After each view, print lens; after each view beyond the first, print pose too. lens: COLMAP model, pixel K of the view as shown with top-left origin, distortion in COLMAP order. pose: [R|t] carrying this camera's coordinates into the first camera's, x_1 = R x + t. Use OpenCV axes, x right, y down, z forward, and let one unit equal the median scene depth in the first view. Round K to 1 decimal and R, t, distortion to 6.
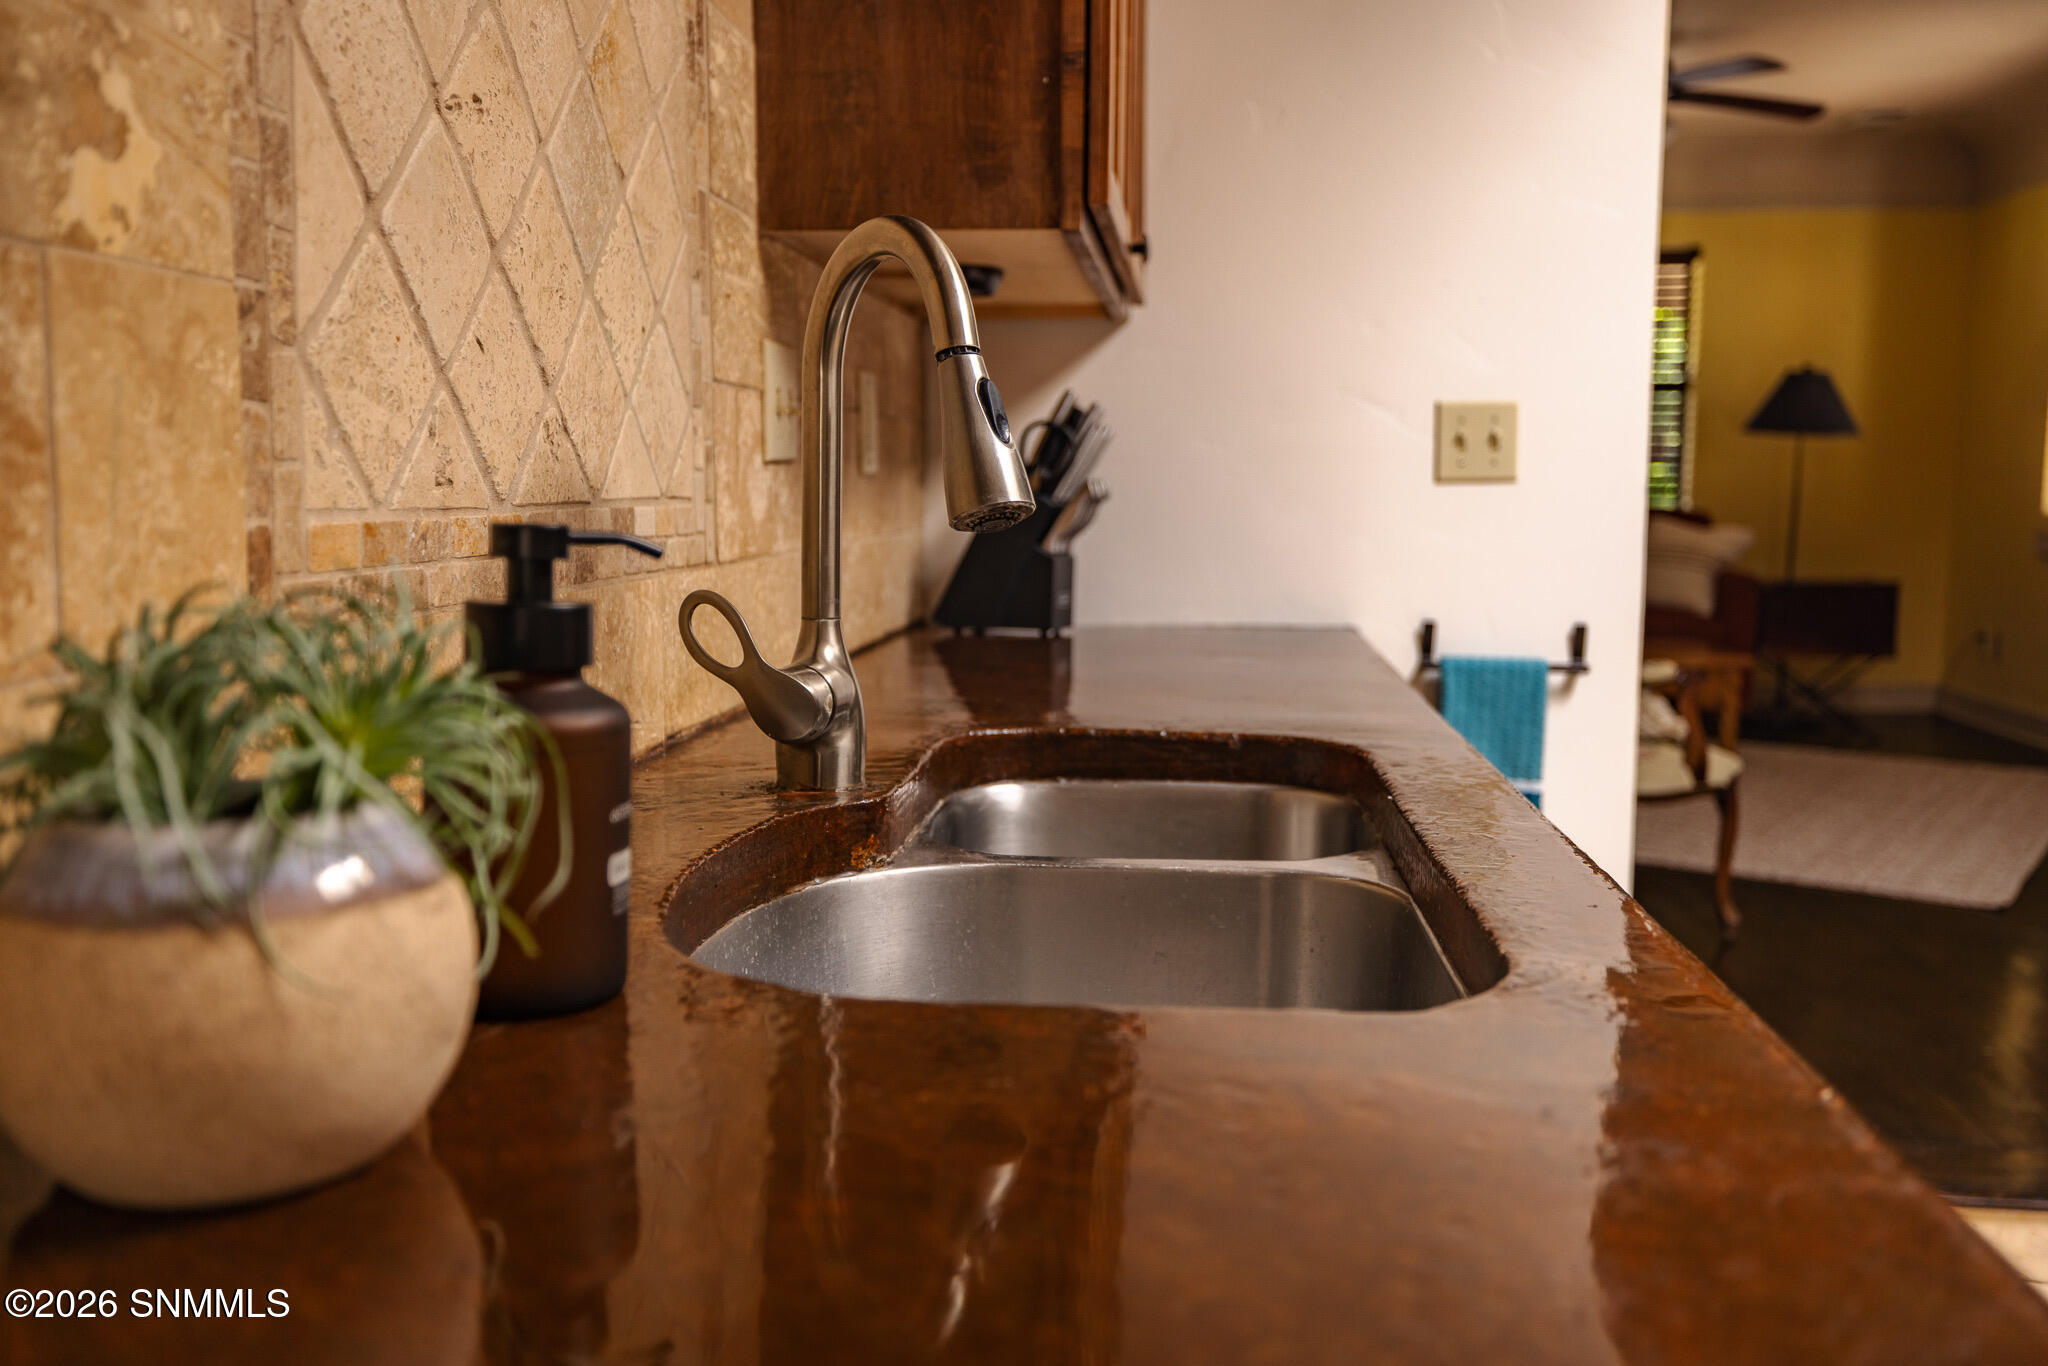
lens RADIAL K [[1735.5, 0, 1023.3], [0, 1735.5, 682.4], [0, 0, 1]] dist [-0.004220, -0.000547]
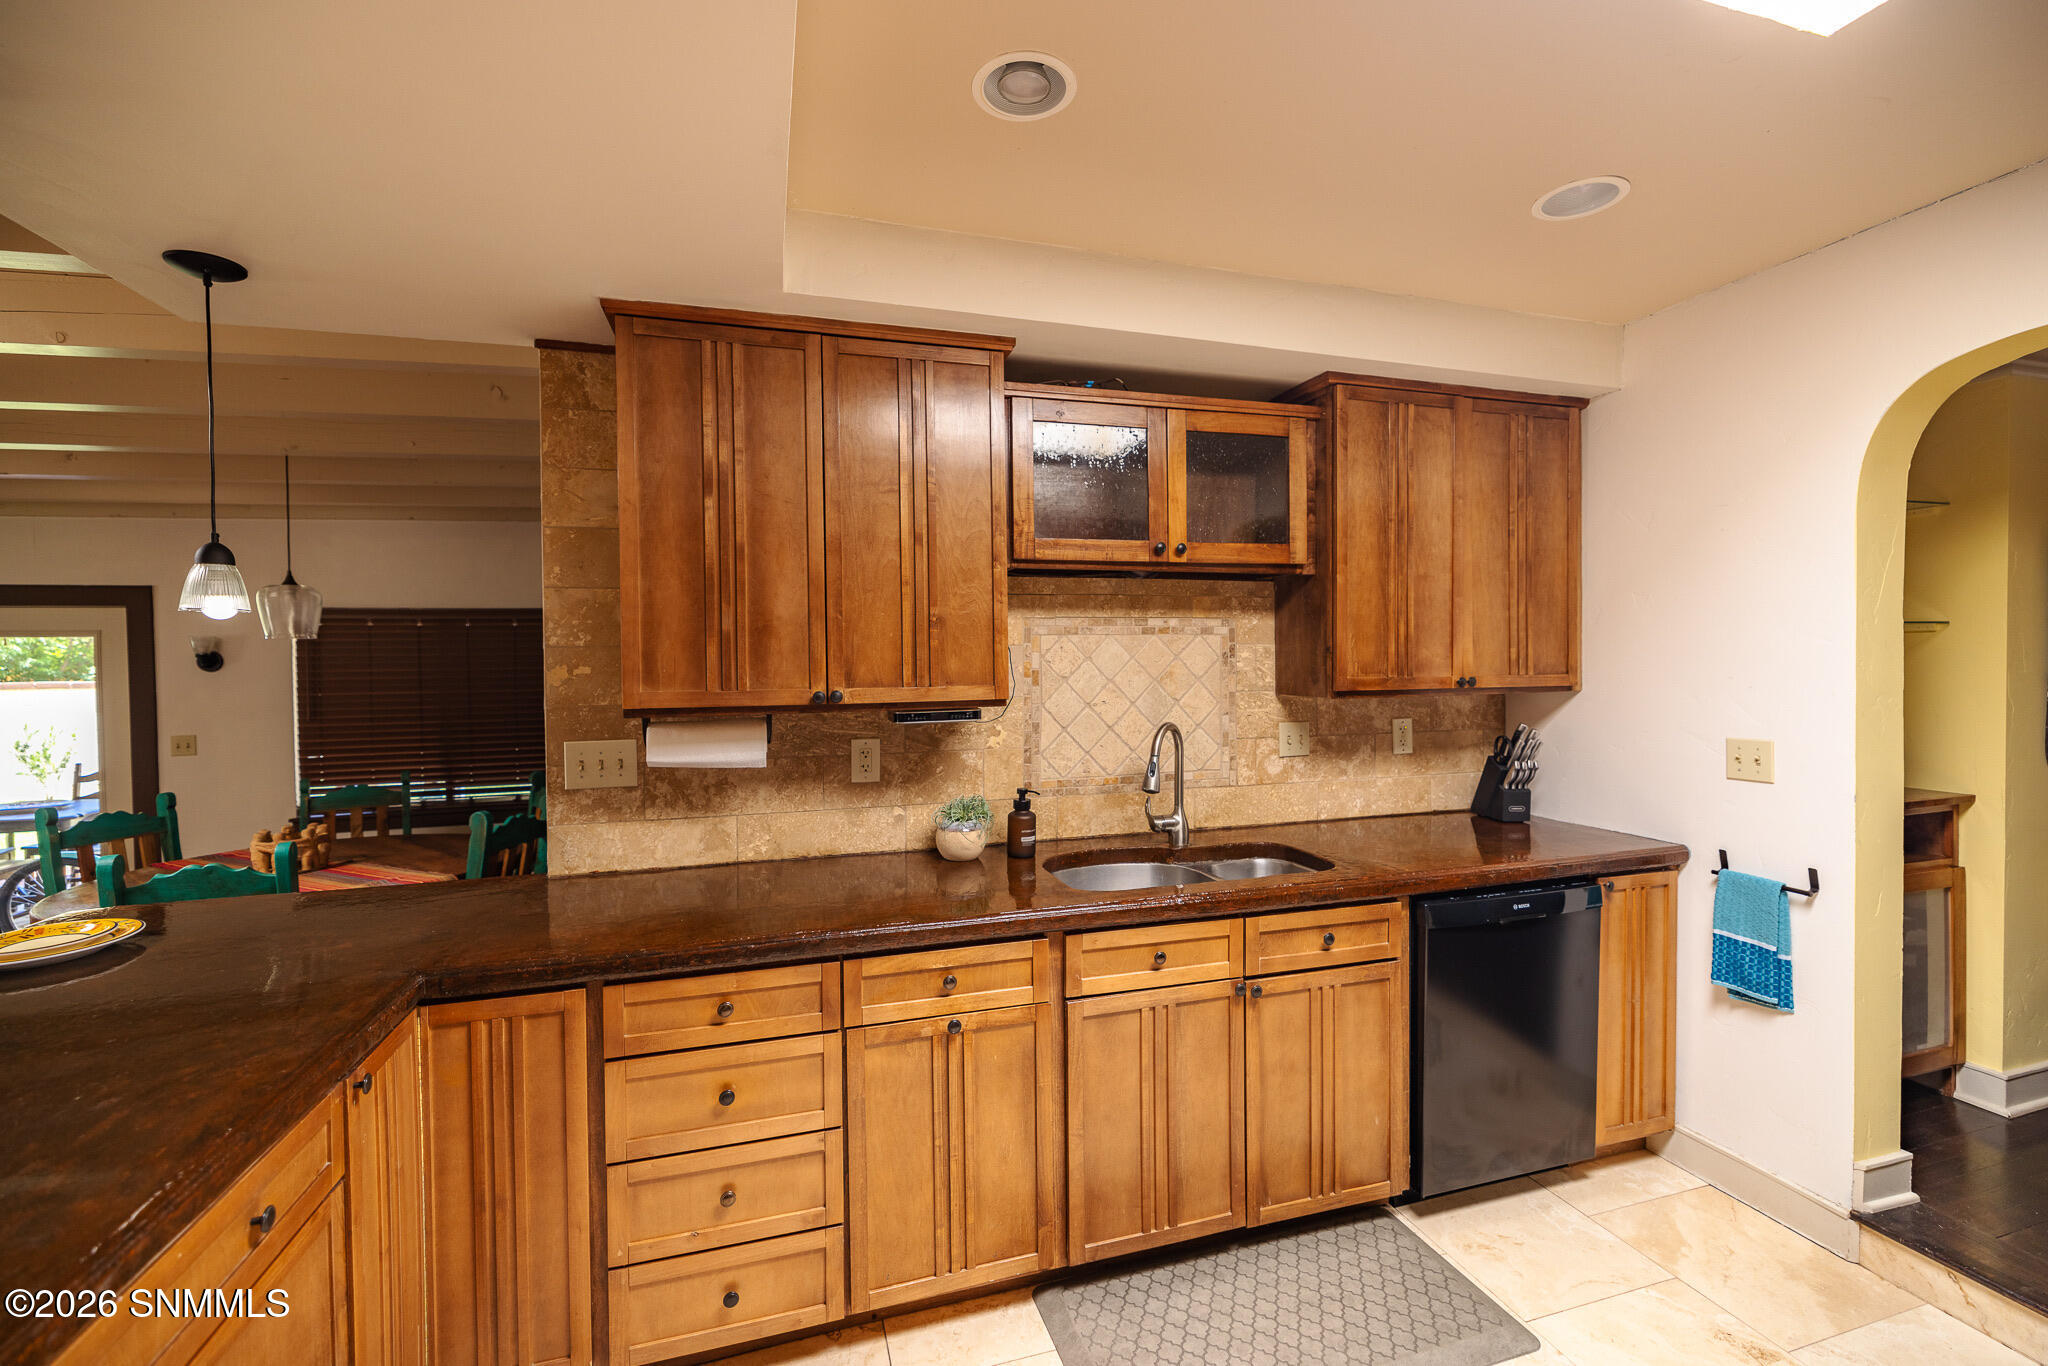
lens RADIAL K [[848.1, 0, 1019.5], [0, 848.1, 673.7], [0, 0, 1]] dist [0.002177, 0.000196]
pose [[0.370159, 0.013578, -0.928869, 1.323170], [-0.095483, 0.995154, -0.023504, -0.214729], [0.924049, 0.097392, 0.369661, -0.157937]]
